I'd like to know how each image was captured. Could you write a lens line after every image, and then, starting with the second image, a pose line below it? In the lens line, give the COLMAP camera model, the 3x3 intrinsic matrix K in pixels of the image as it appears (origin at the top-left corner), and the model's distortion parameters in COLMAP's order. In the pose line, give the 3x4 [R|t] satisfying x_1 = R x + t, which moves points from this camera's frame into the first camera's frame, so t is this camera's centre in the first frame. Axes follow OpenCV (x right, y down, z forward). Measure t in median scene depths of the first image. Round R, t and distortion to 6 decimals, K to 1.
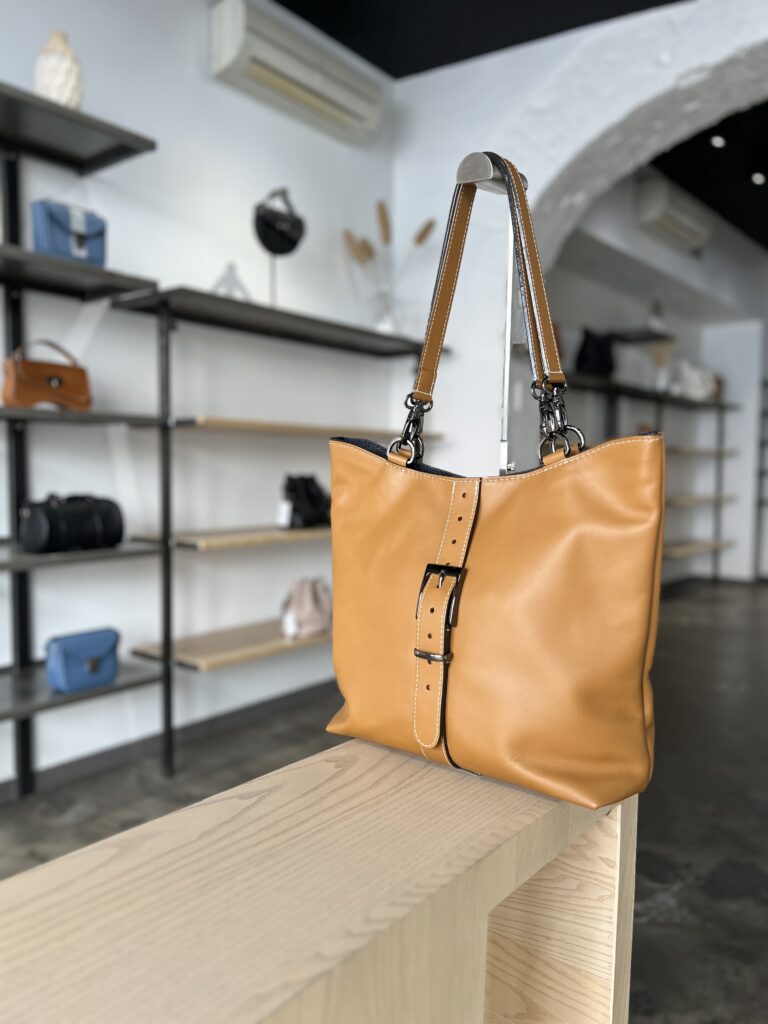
lens RADIAL K [[777.5, 0, 384.2], [0, 777.5, 513.3], [0, 0, 1]] dist [0.037421, -0.041465]
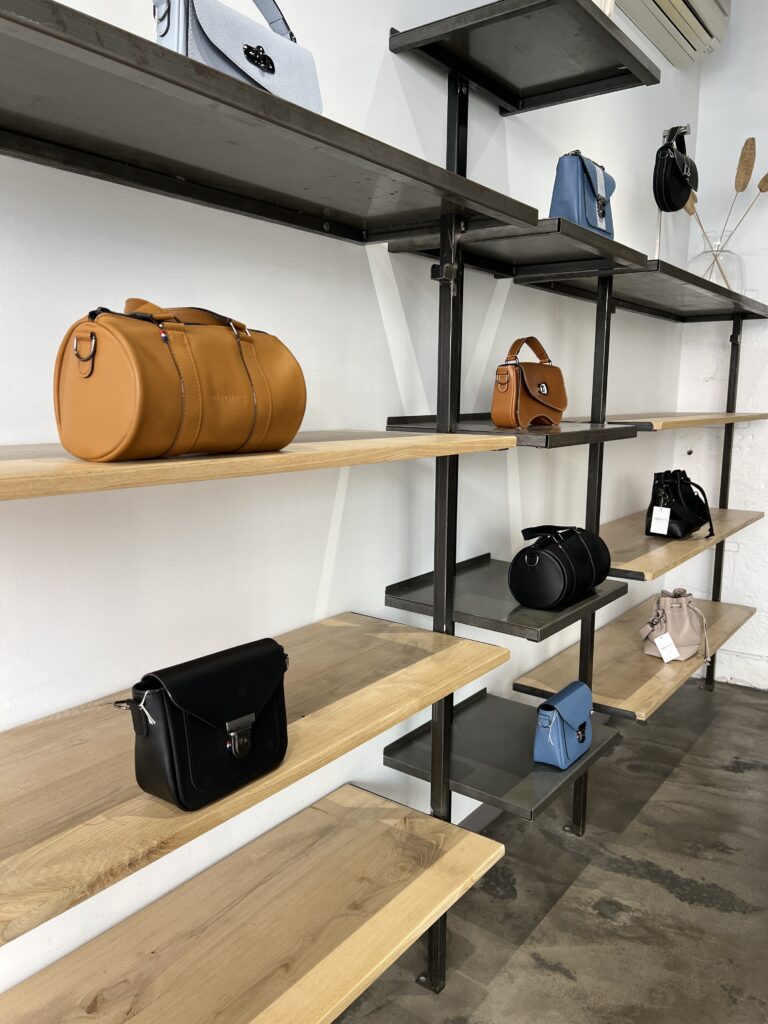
lens RADIAL K [[777.5, 0, 386.0], [0, 777.5, 514.5], [0, 0, 1]] dist [0.037421, -0.041465]
pose [[0.999709, -0.008377, 0.022644, -0.622484], [0.006210, 0.995543, 0.094107, -0.120979], [-0.023331, -0.093939, 0.995305, 0.210331]]
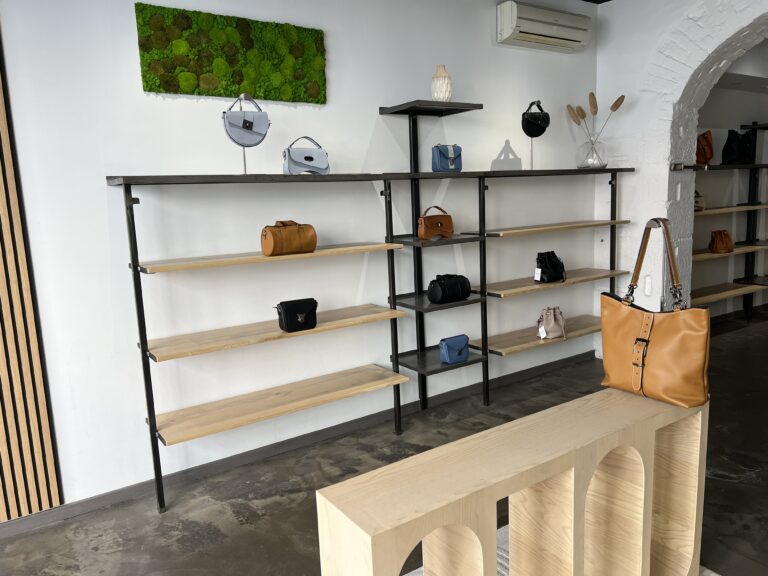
lens RADIAL K [[583.1, 0, 385.5], [0, 583.1, 282.7], [0, 0, 1]] dist [0.037421, -0.041465]
pose [[0.954360, -0.006873, -0.298579, -0.081913], [0.034779, 0.995491, 0.088253, -0.160452], [0.296626, -0.094610, 0.950296, -0.636520]]
